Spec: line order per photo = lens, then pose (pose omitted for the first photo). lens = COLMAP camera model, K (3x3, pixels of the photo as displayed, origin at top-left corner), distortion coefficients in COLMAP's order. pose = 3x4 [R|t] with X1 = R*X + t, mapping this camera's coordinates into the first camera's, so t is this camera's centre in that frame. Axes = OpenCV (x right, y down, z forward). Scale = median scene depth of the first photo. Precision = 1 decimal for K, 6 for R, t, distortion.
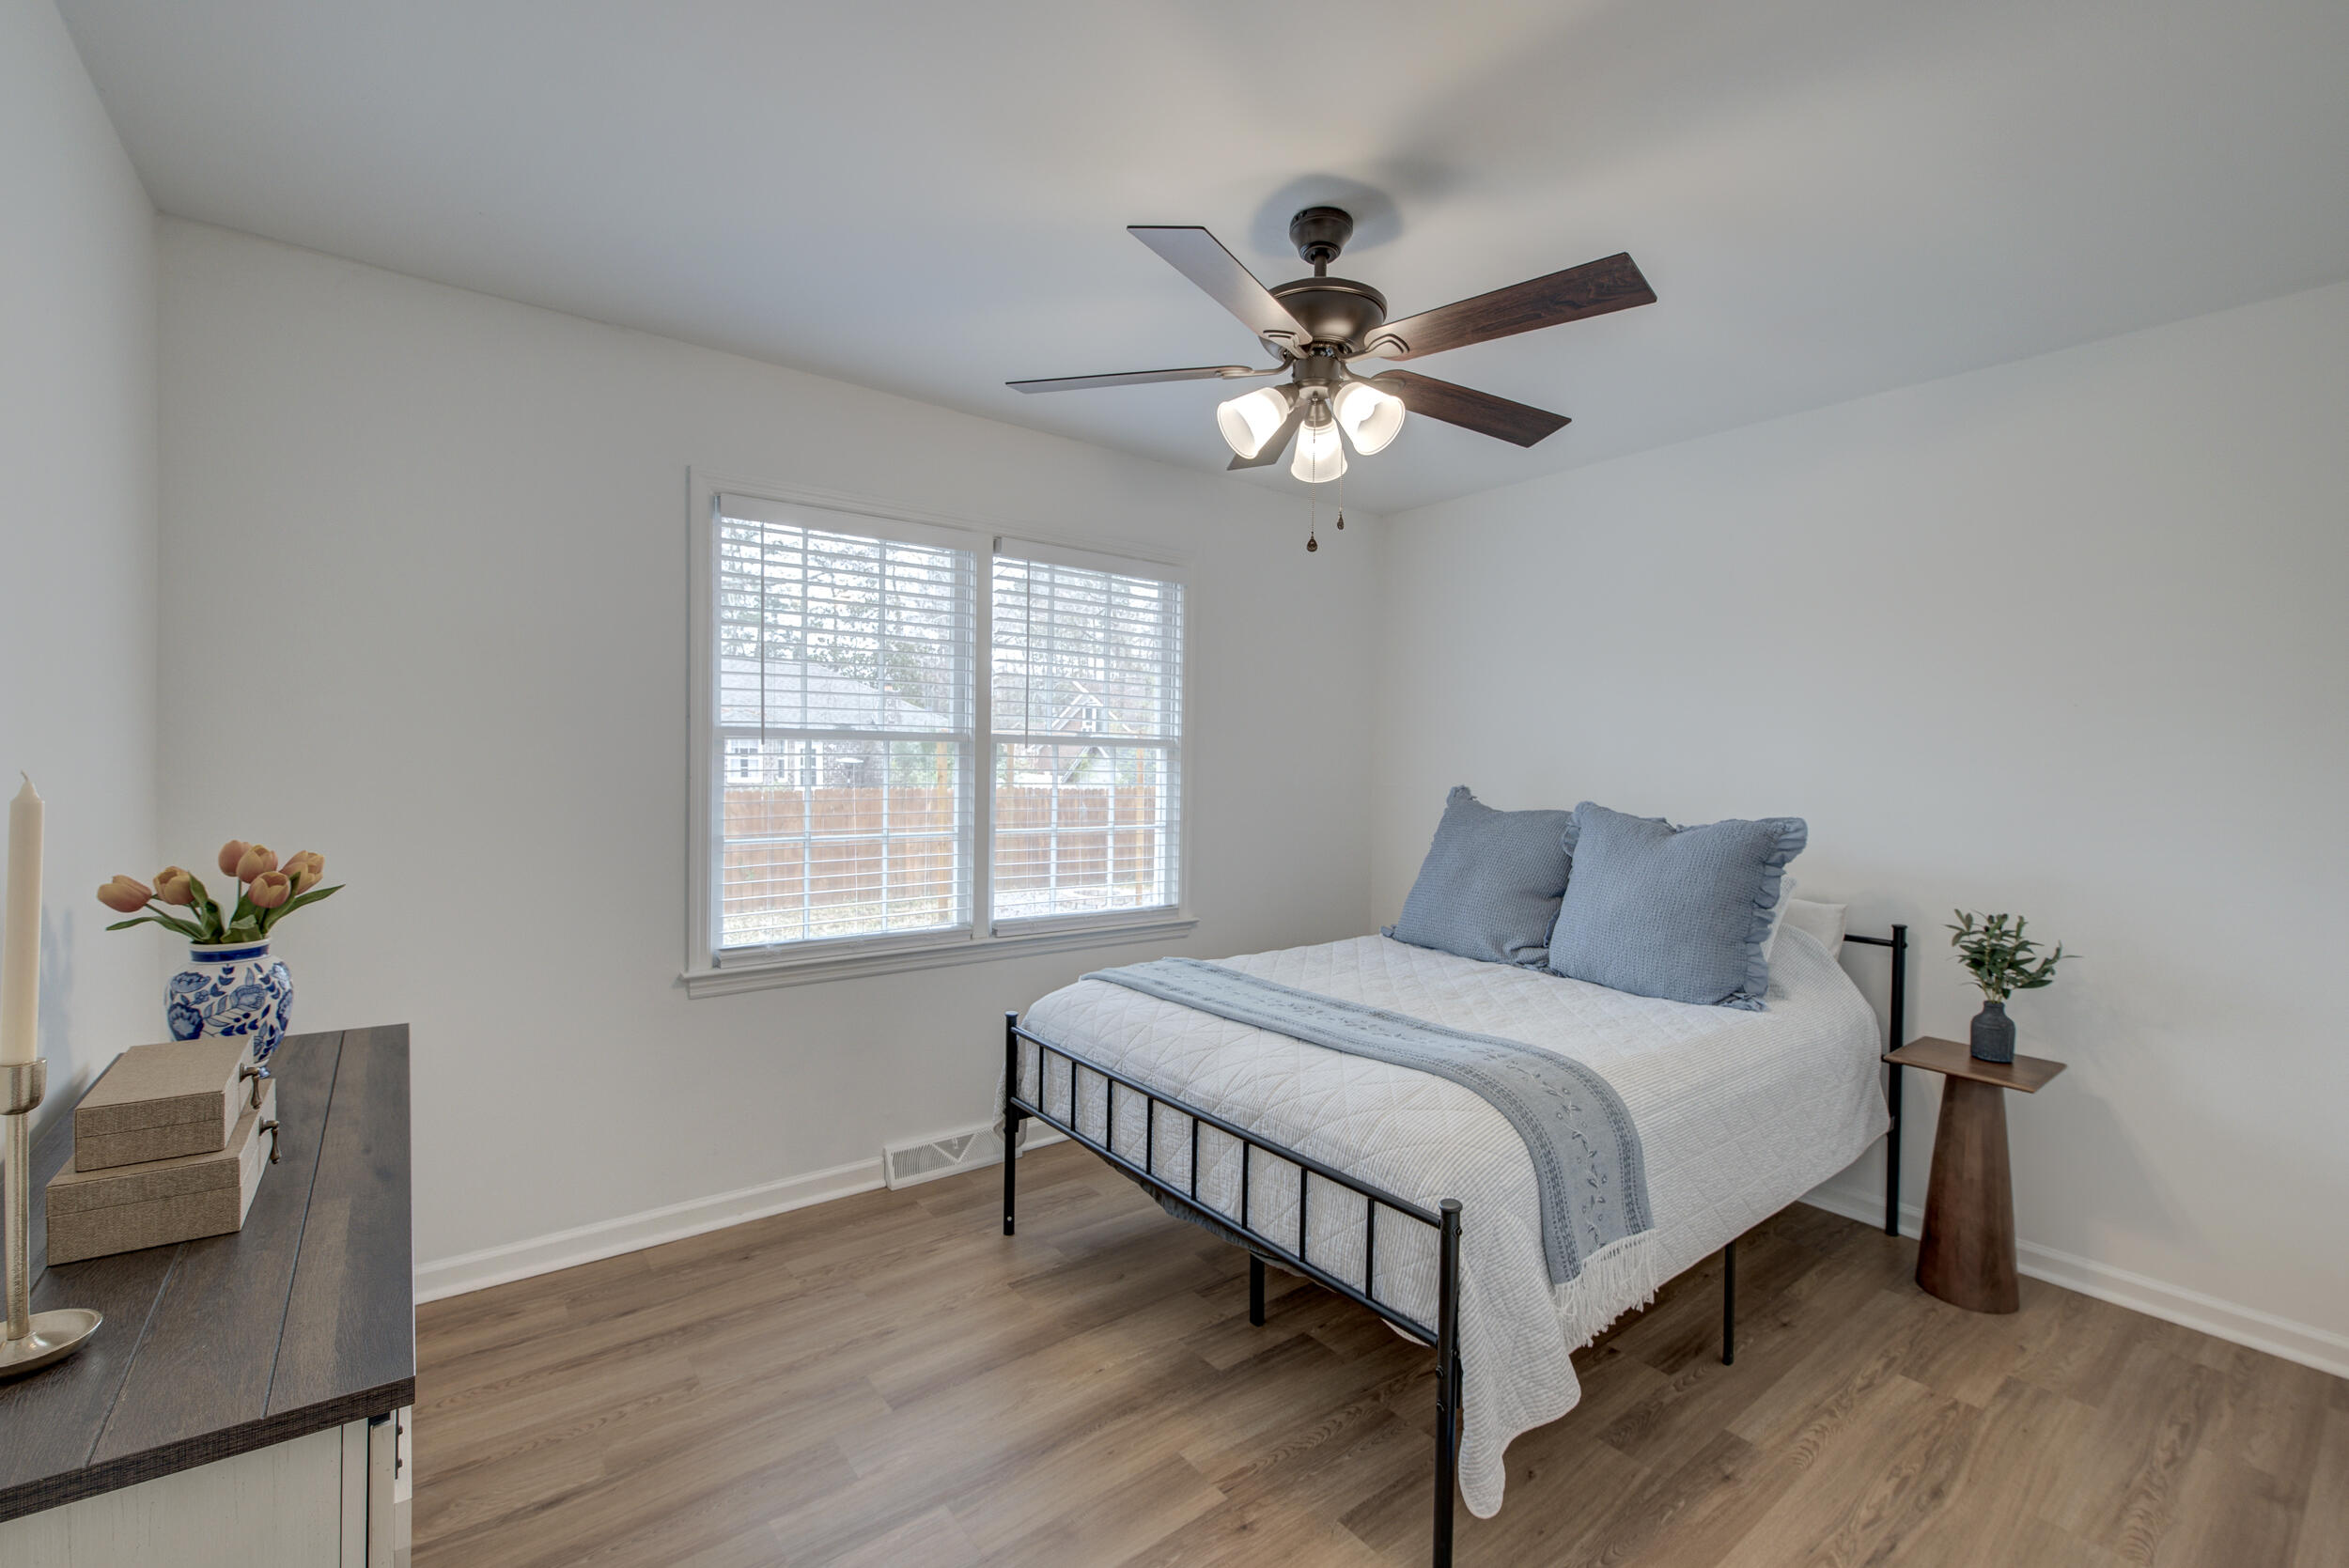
lens RADIAL K [[998.2, 0, 1190.0], [0, 998.2, 753.9], [0, 0, 1]] dist [-0.000537, -0.000034]
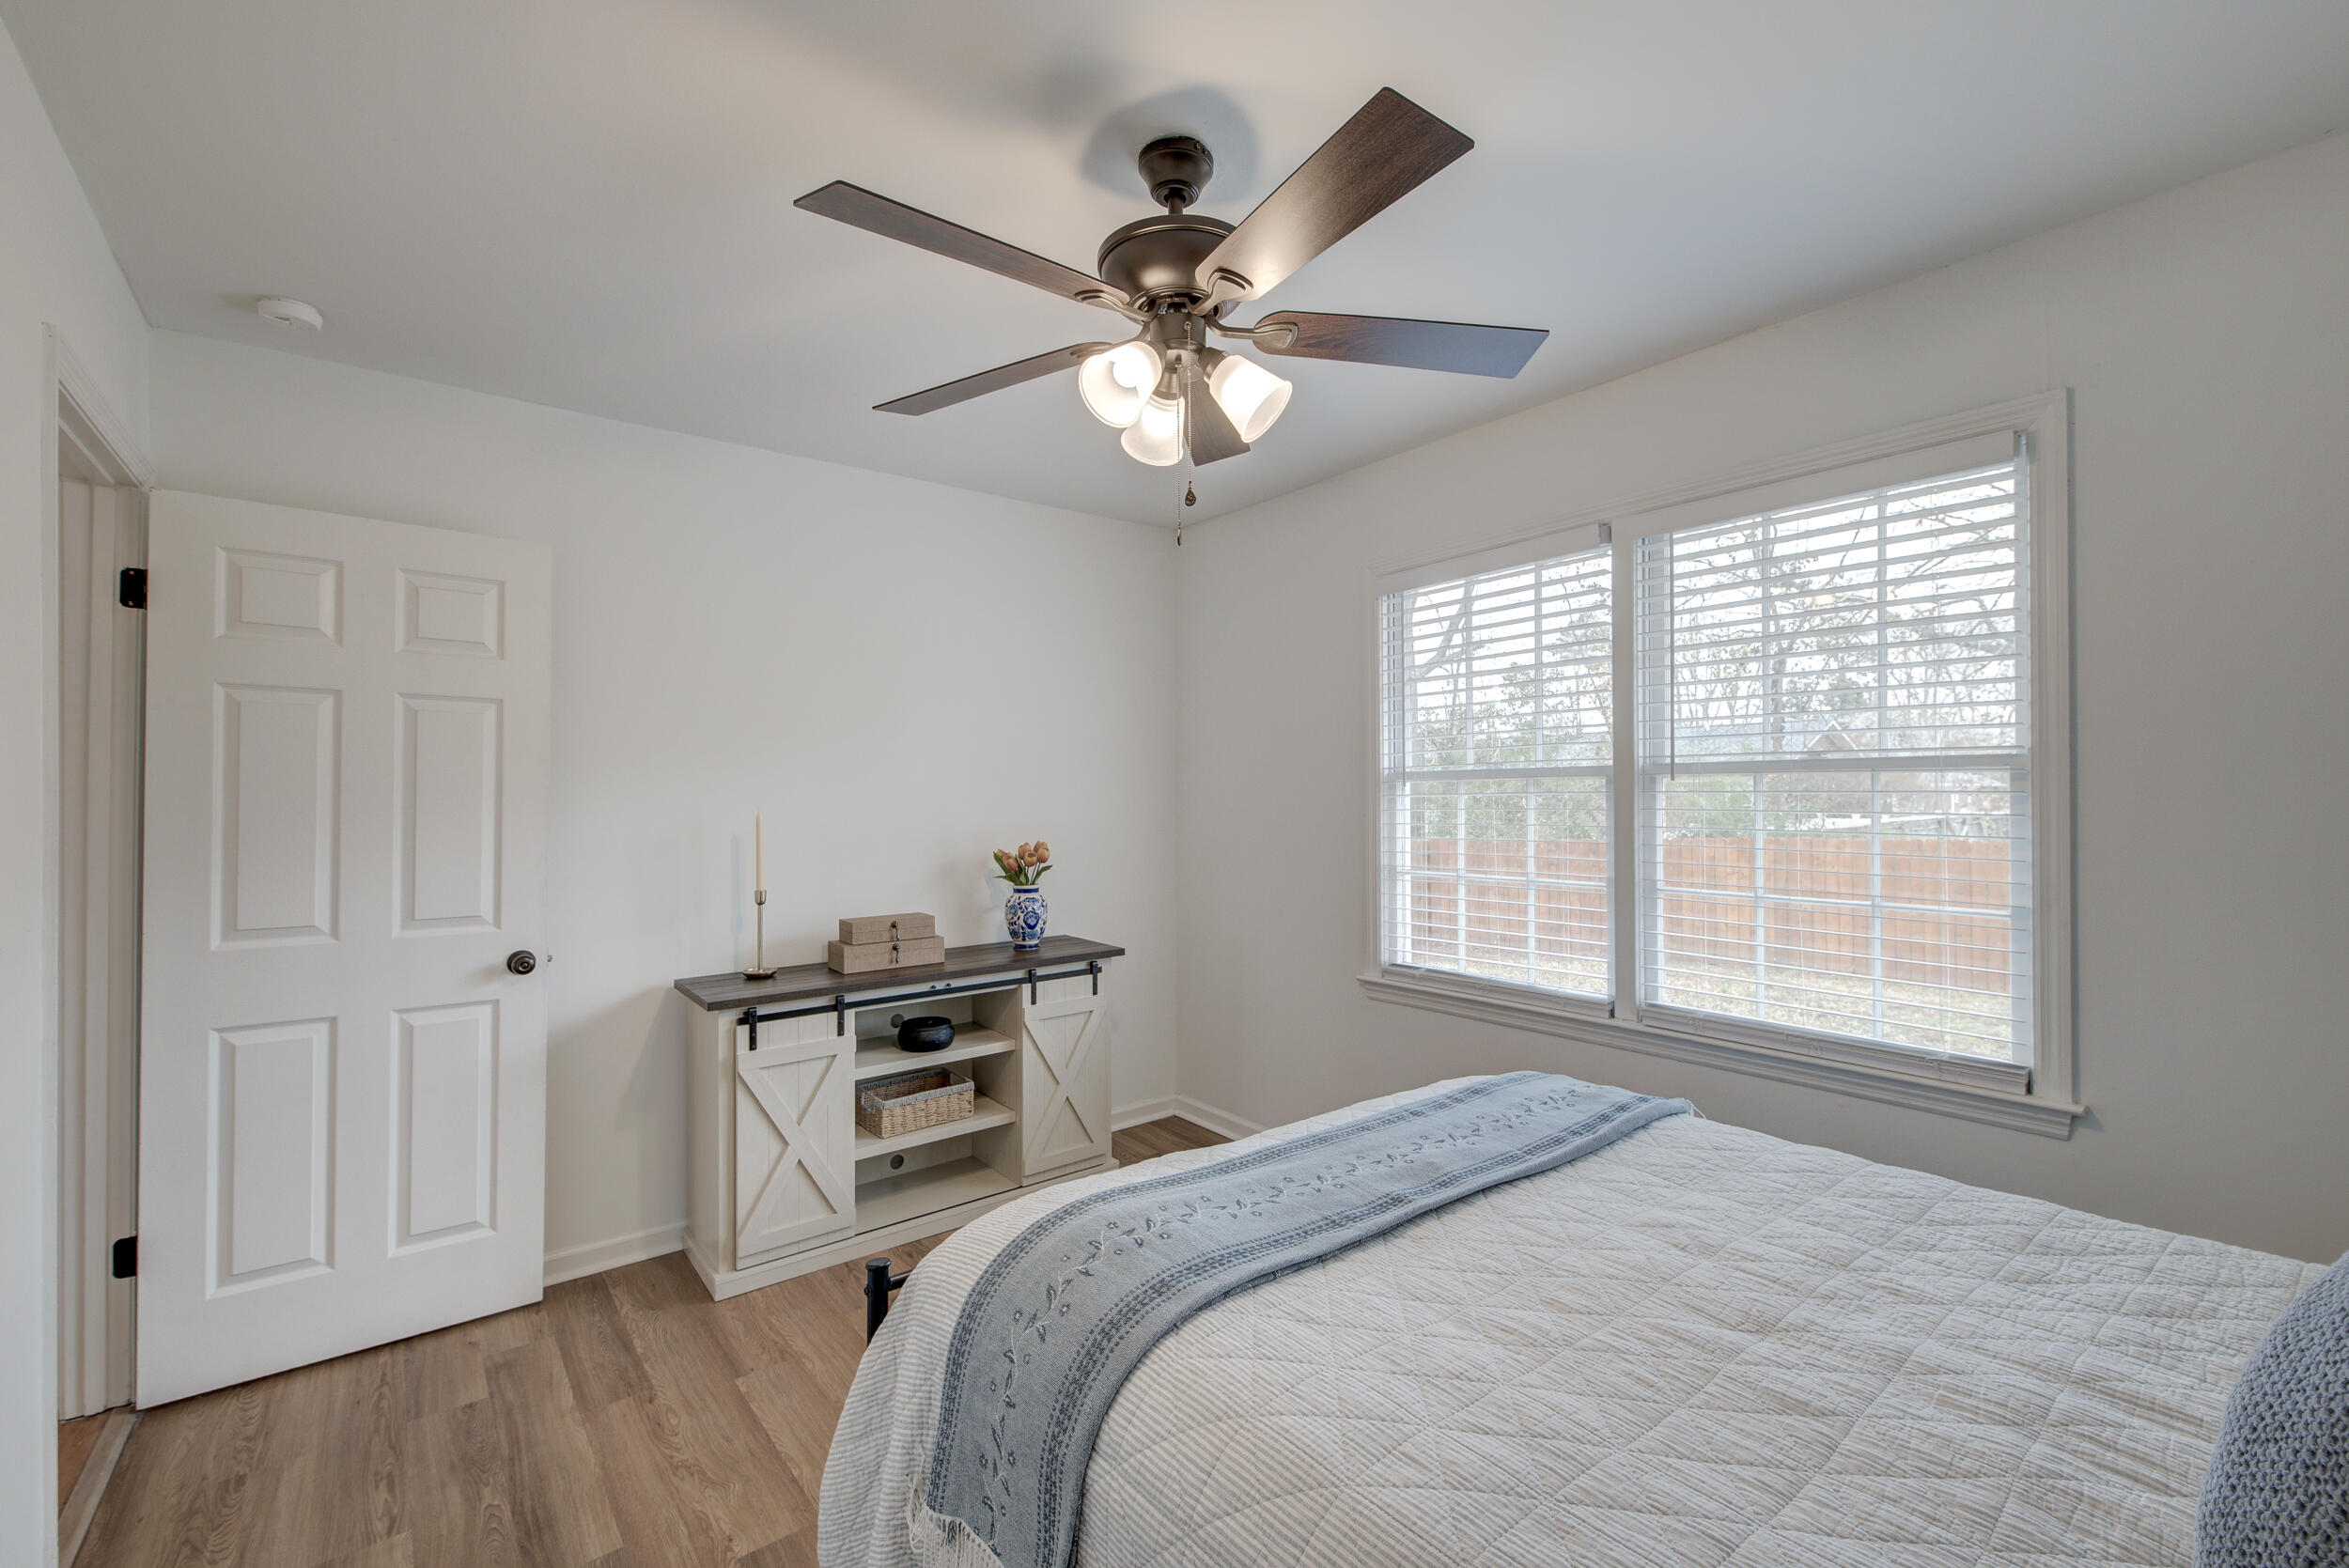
lens RADIAL K [[1061.4, 0, 1174.5], [0, 1061.4, 784.0], [0, 0, 1]] dist [0.000127, -0.000050]
pose [[-0.045151, -0.016342, -0.998847, 0.693672], [0.018606, 0.999679, -0.017196, 0.002752], [0.998807, -0.019361, -0.044832, 0.710767]]
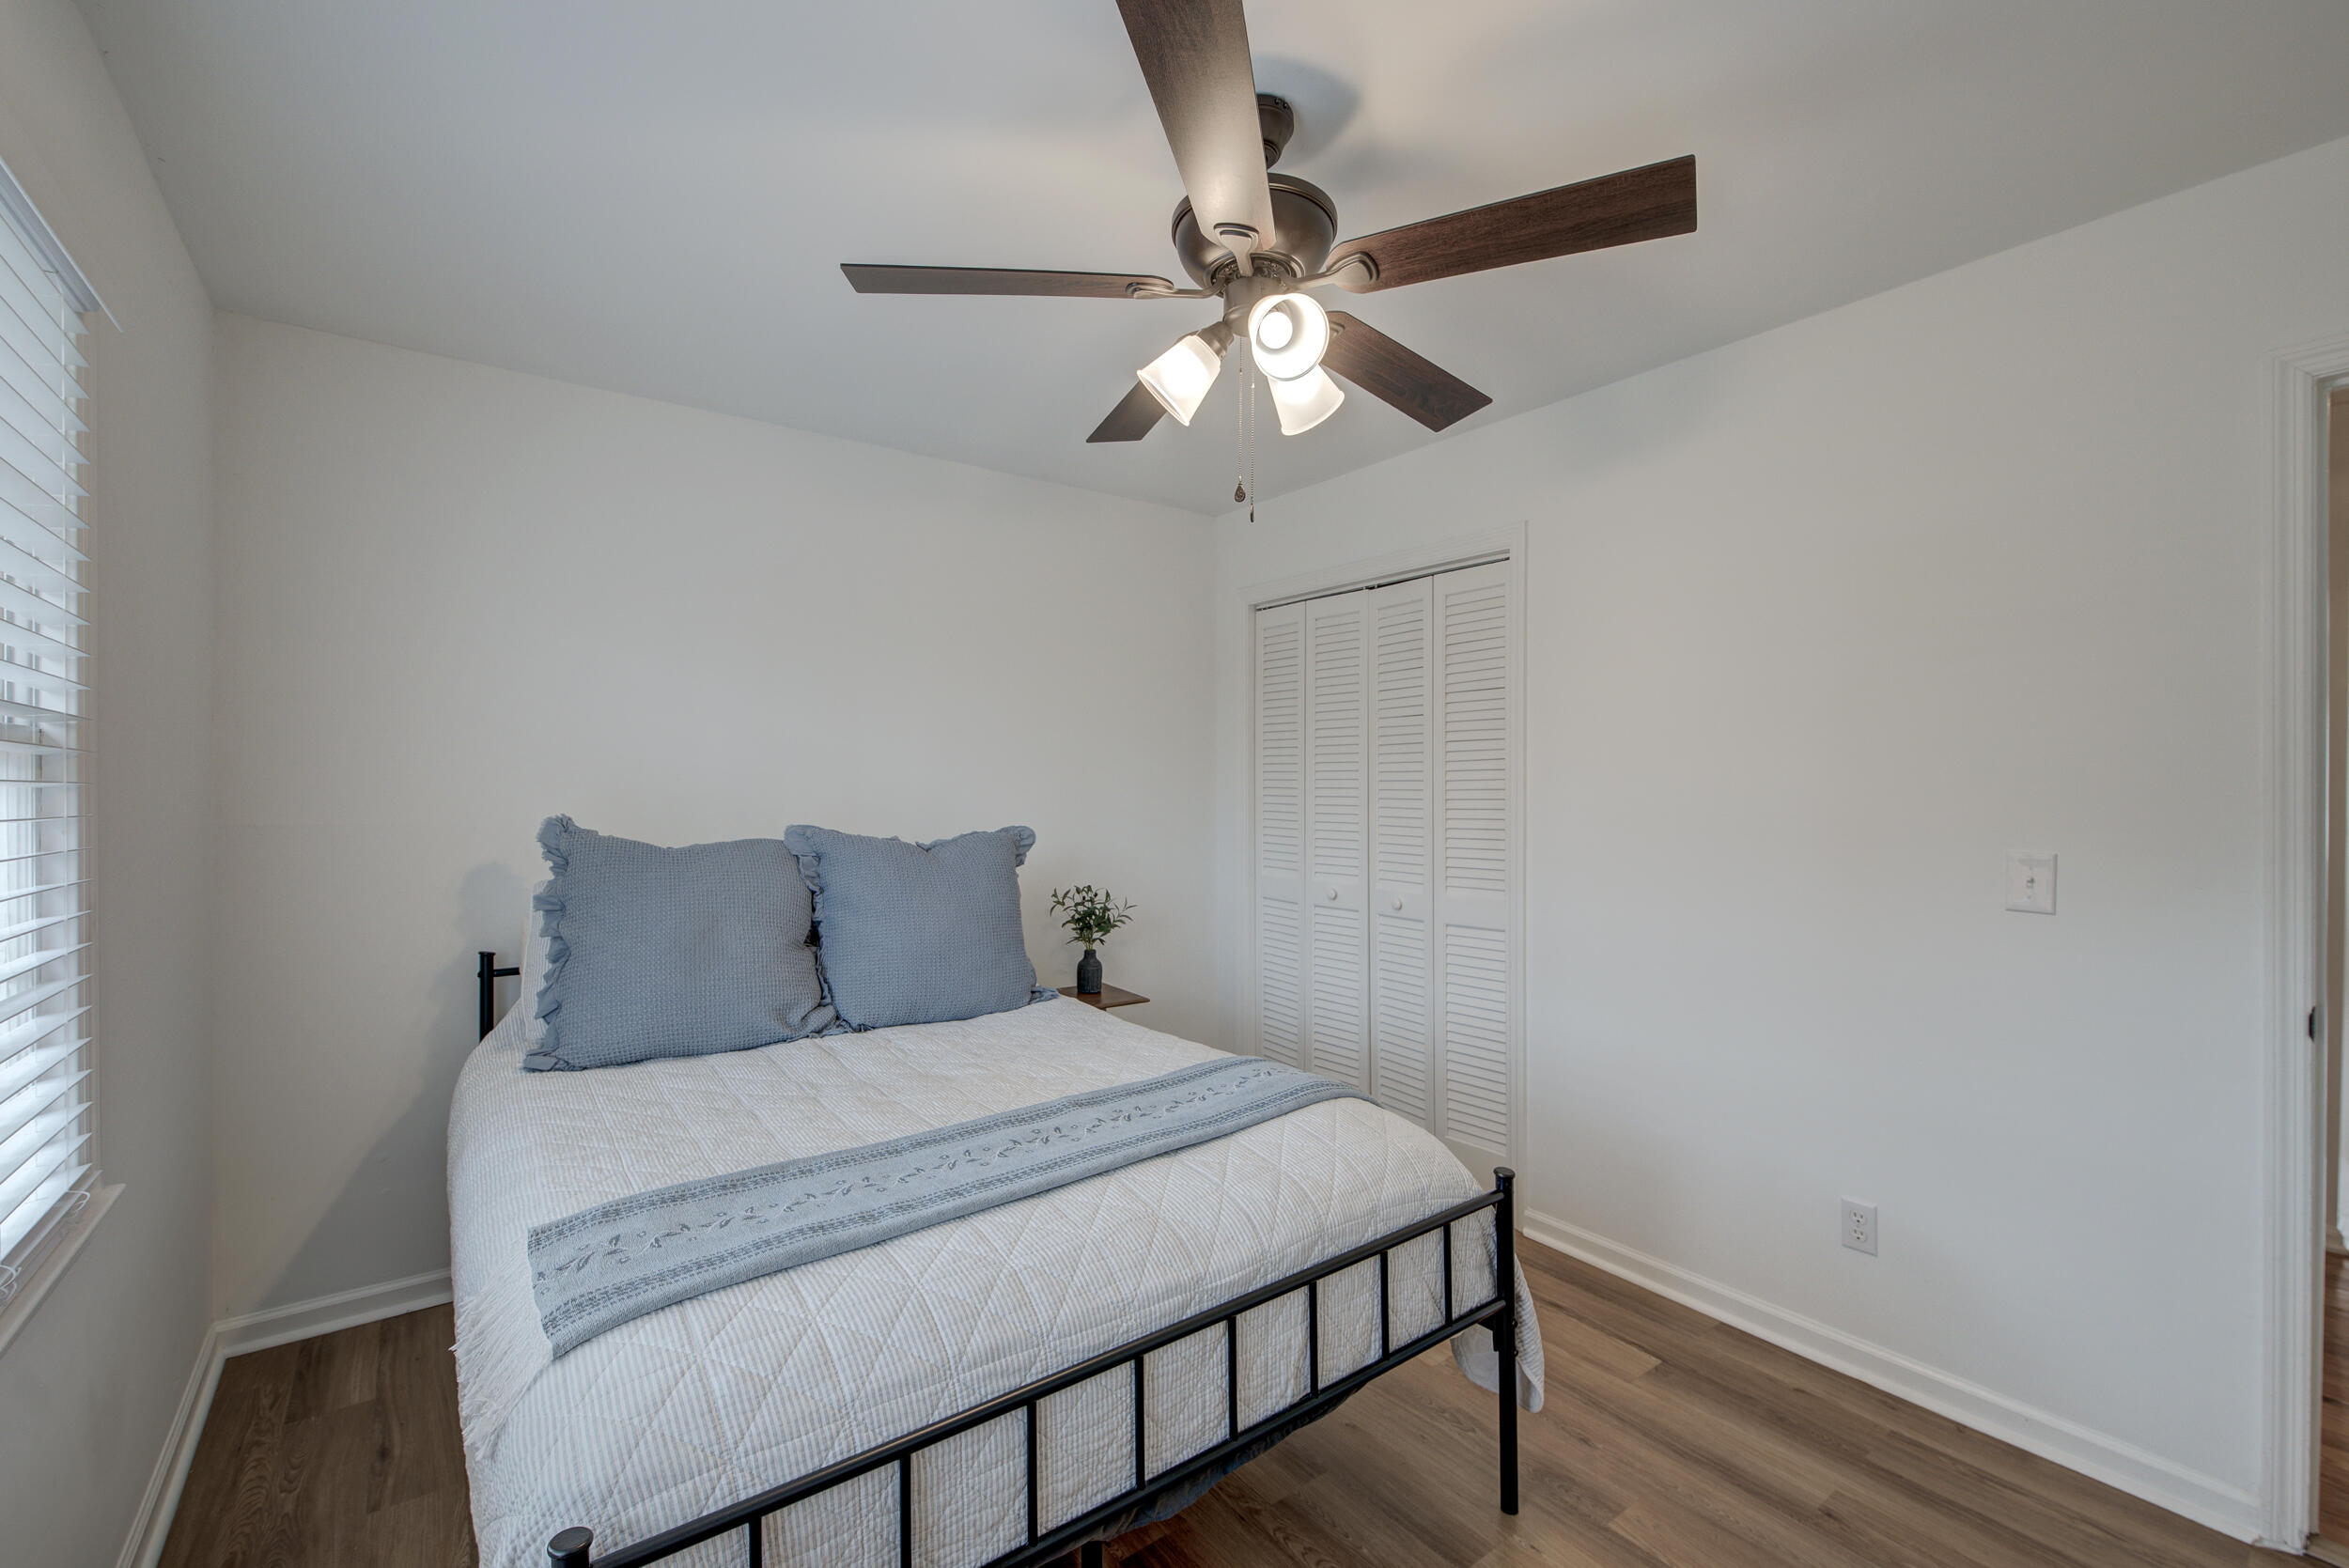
lens RADIAL K [[991.2, 0, 1167.3], [0, 991.2, 772.8], [0, 0, 1]] dist [0.000422, 0.000013]
pose [[0.036055, -0.009261, 0.999307, -0.467866], [-0.005832, 0.999938, 0.009478, -0.006511], [-0.999333, -0.006170, 0.035998, 0.717690]]
